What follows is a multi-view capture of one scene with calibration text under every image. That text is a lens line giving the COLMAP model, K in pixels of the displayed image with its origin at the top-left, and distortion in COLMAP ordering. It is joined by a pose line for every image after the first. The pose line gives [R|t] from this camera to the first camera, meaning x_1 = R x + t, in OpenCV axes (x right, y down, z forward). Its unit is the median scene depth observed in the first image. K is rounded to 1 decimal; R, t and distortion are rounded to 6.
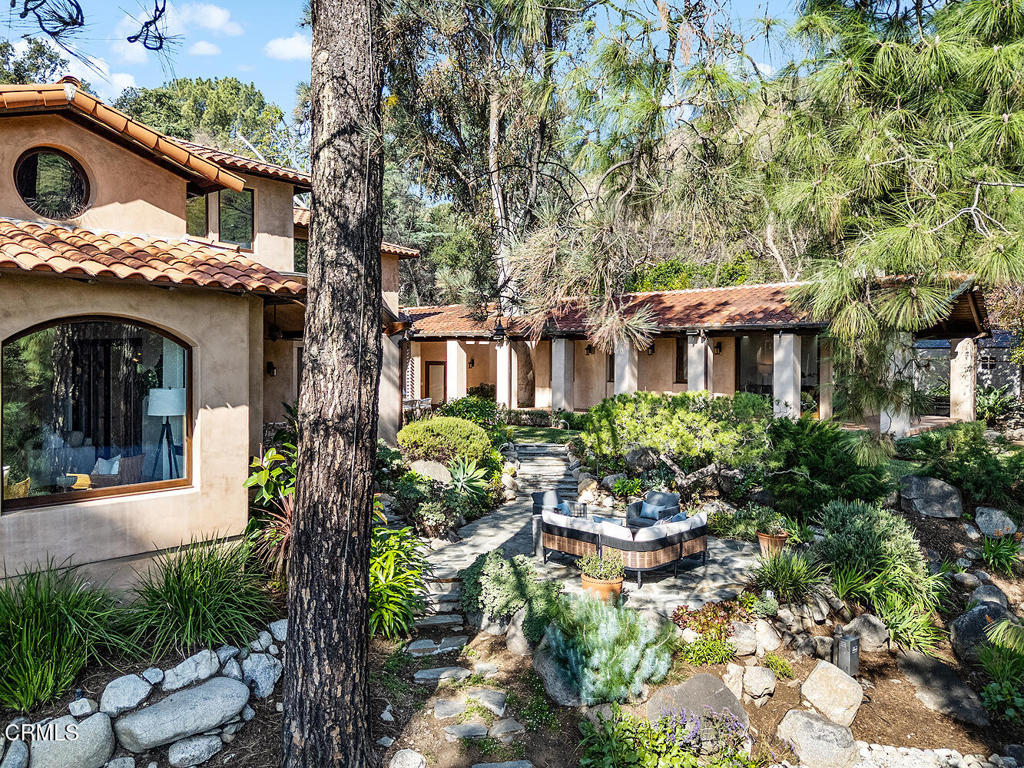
lens RADIAL K [[769.4, 0, 514.7], [0, 769.4, 388.0], [0, 0, 1]] dist [0.074837, -0.084599]
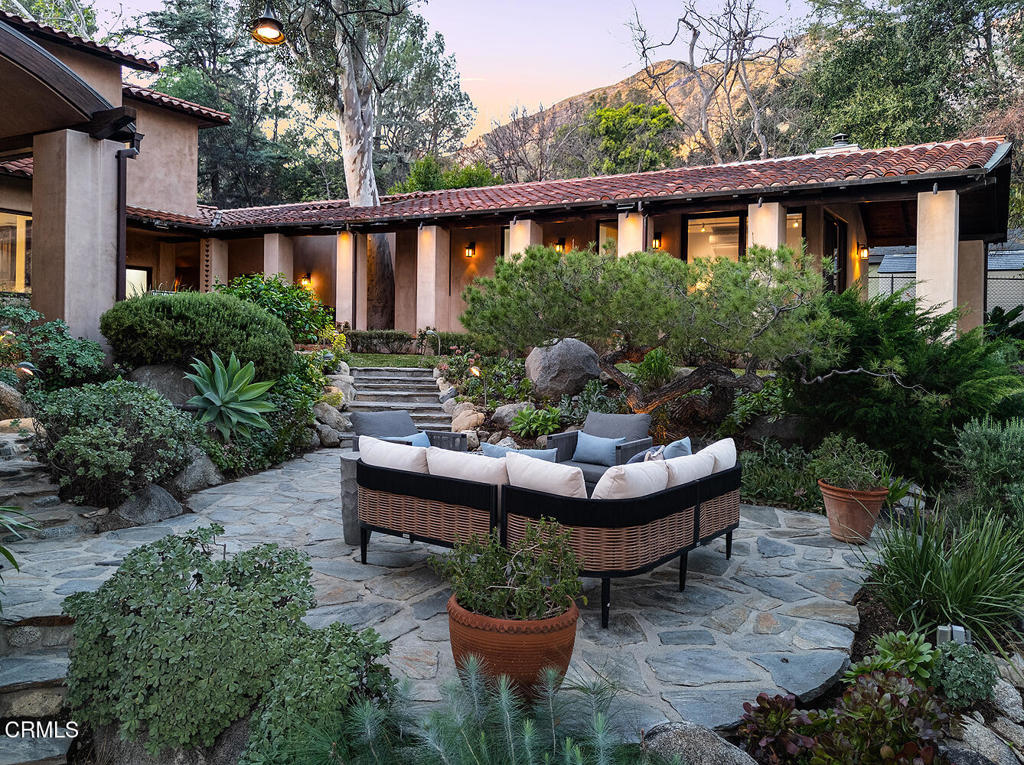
lens RADIAL K [[818.2, 0, 509.7], [0, 818.2, 350.9], [0, 0, 1]] dist [0.046472, -0.029863]
pose [[0.988953, 0.017266, 0.147221, 0.053048], [-0.014333, 0.999678, -0.020956, 0.134380], [-0.147535, 0.018614, 0.988882, 0.605587]]
